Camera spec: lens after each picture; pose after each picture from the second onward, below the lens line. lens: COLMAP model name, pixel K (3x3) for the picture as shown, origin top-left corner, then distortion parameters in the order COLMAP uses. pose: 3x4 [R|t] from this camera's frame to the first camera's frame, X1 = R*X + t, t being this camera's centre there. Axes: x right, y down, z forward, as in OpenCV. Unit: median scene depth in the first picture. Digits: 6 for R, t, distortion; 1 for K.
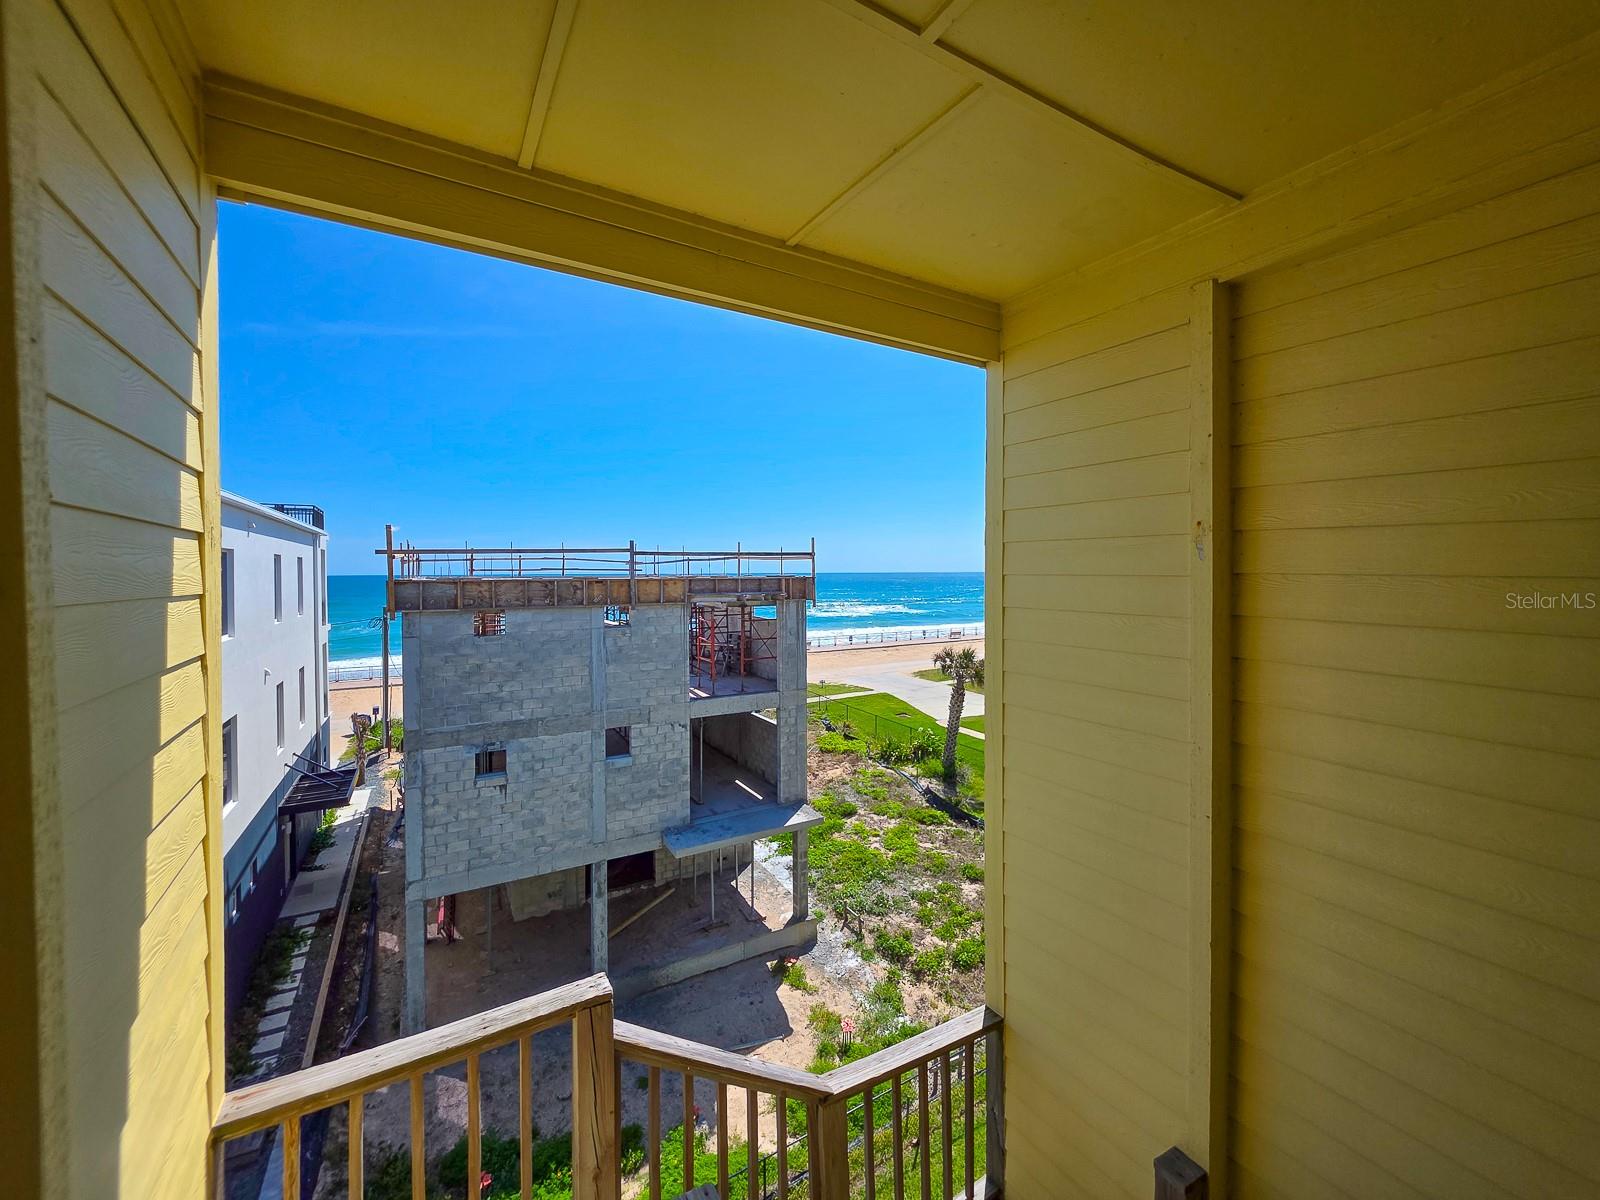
lens RADIAL K [[666.3, 0, 800.9], [0, 666.3, 584.9], [0, 0, 1]] dist [-0.000068, 0.000055]
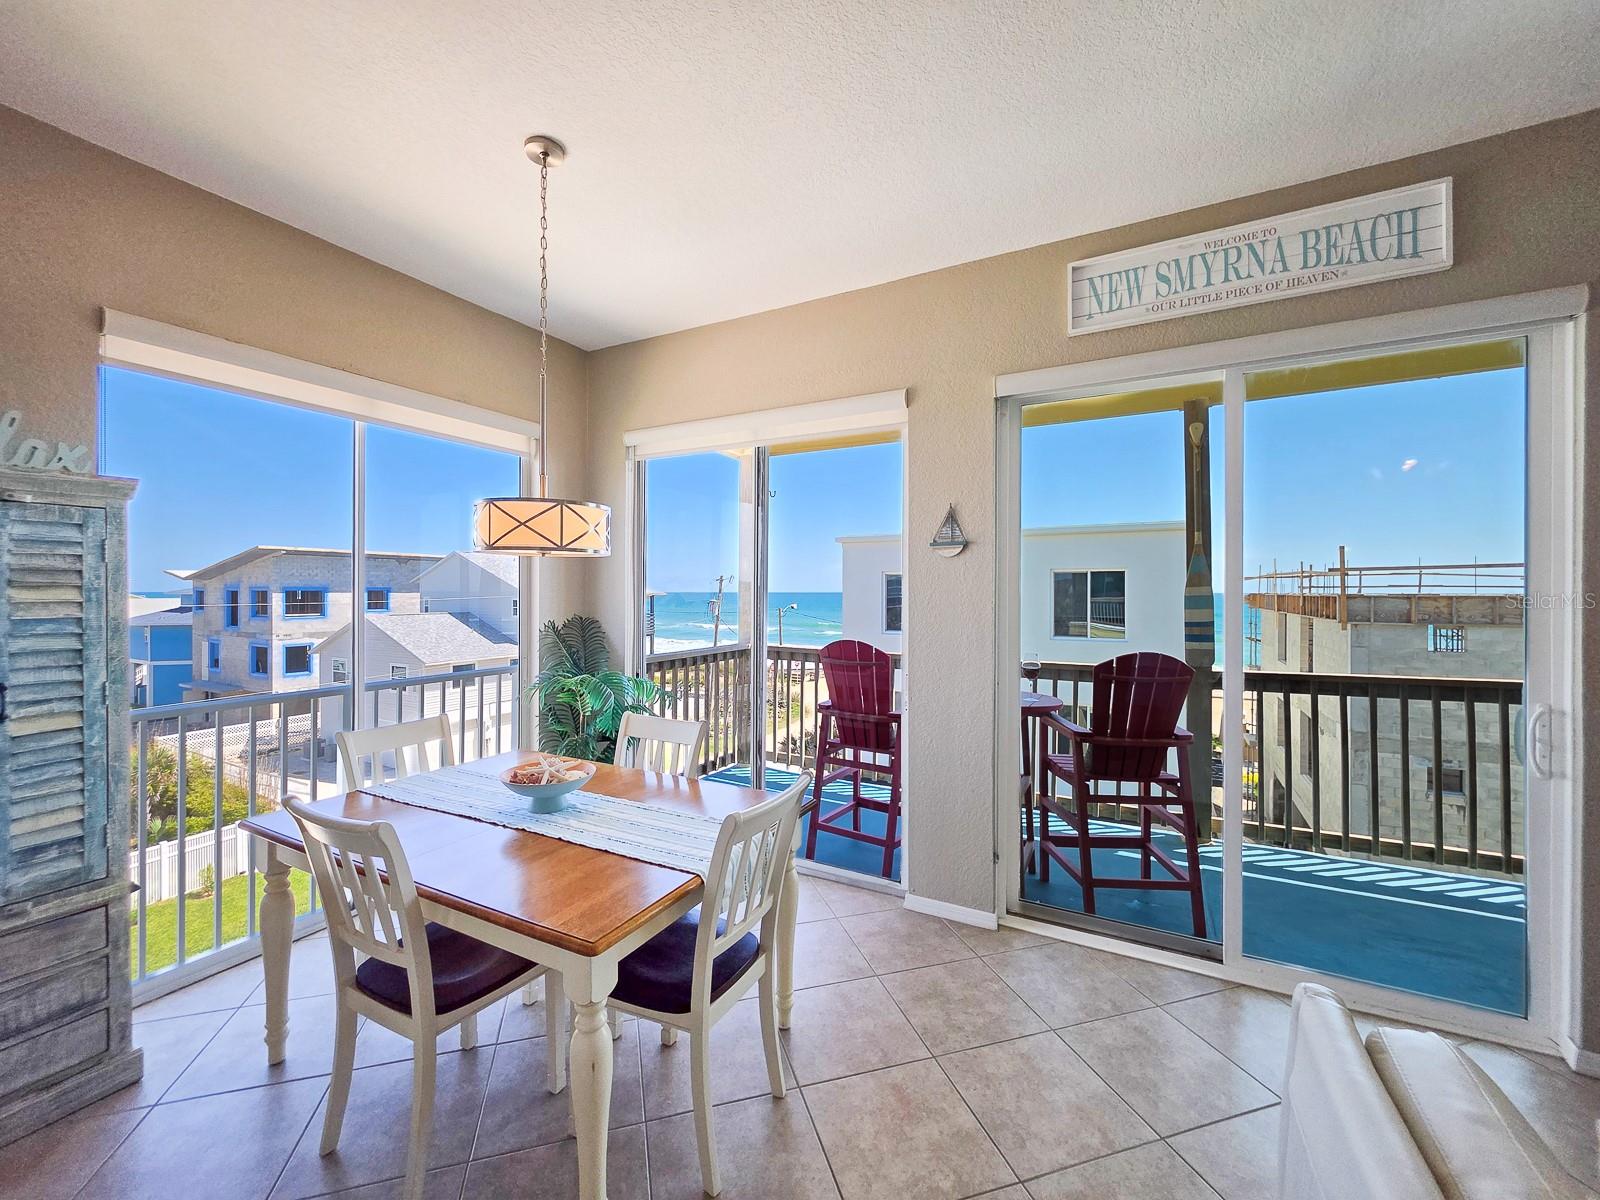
lens RADIAL K [[647.4, 0, 800.1], [0, 647.4, 591.1], [0, 0, 1]] dist [-0.000462, 0.000122]
pose [[0.509391, 0.007361, -0.860504, -0.123933], [-0.021708, 0.999755, -0.004298, 0.010395], [0.860261, 0.020870, 0.509426, -0.322579]]
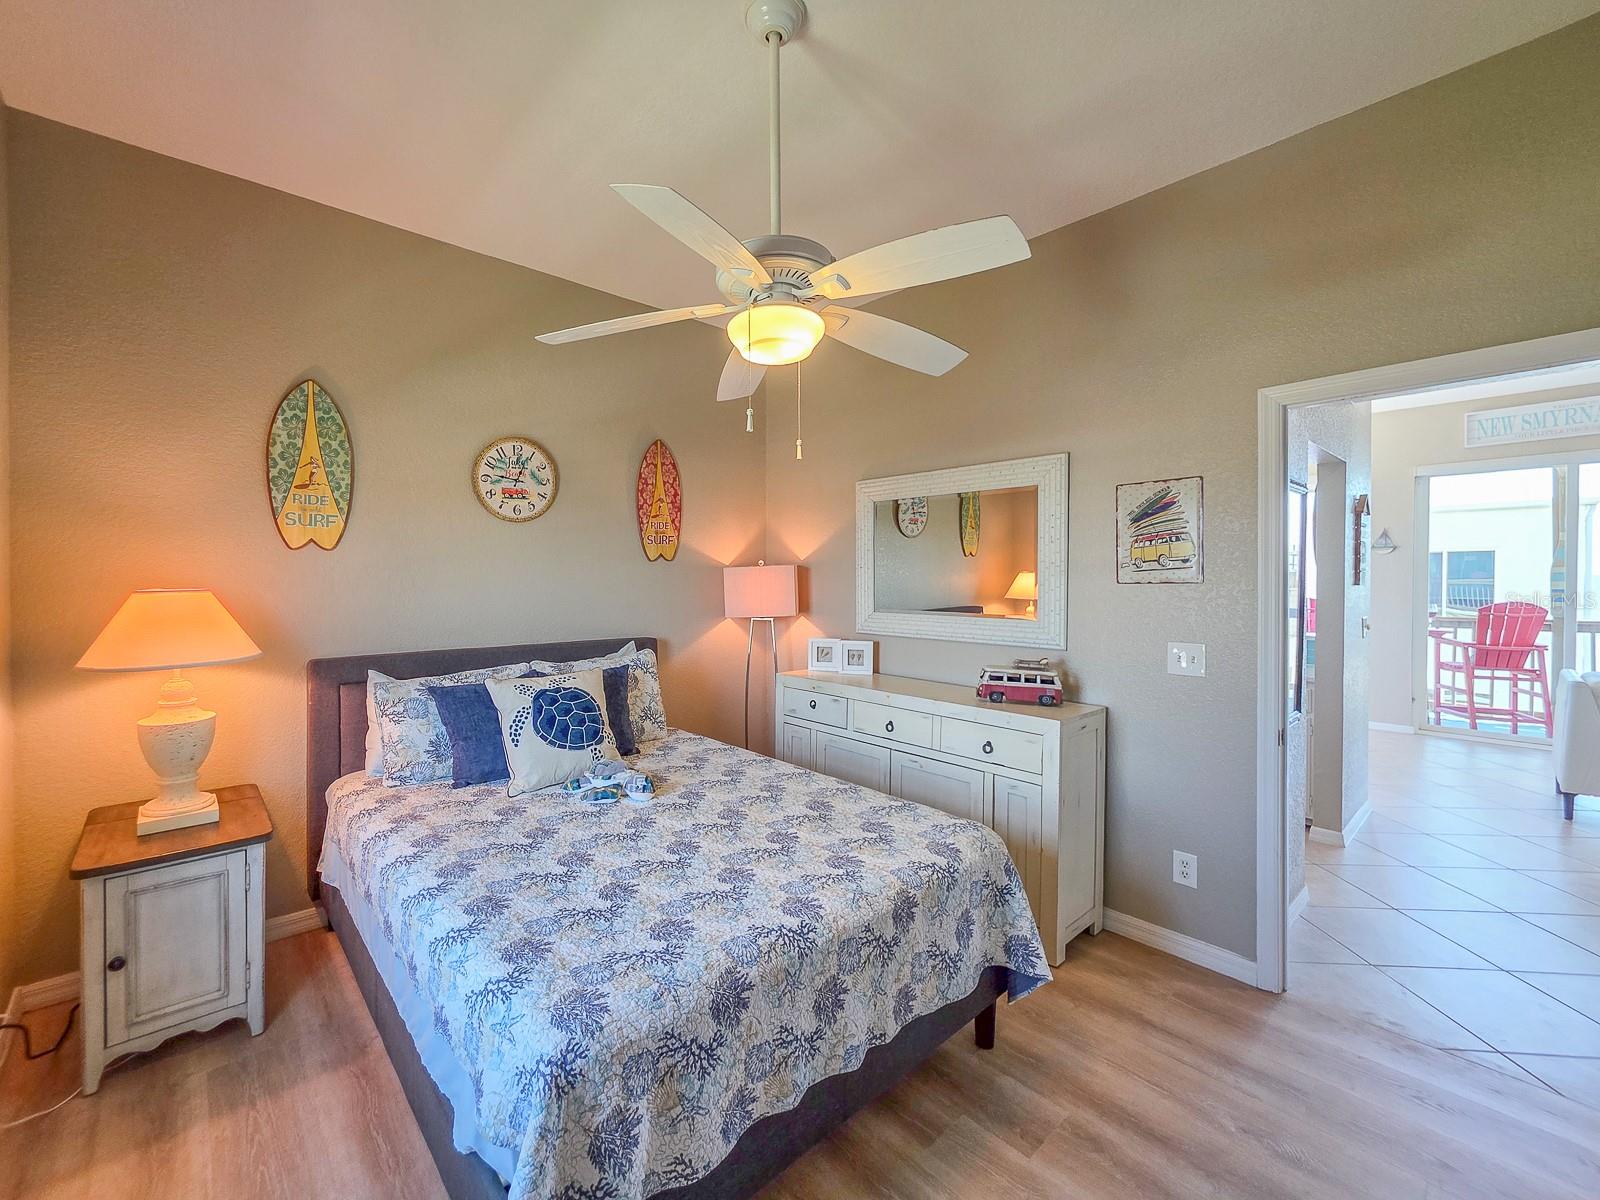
lens RADIAL K [[668.6, 0, 740.9], [0, 668.6, 586.4], [0, 0, 1]] dist [0.001587, 0.000814]
pose [[0.156379, 0.021617, -0.987461, 0.065329], [-0.016626, 0.999676, 0.019252, 0.016566], [0.987557, 0.013407, 0.156688, -0.621443]]
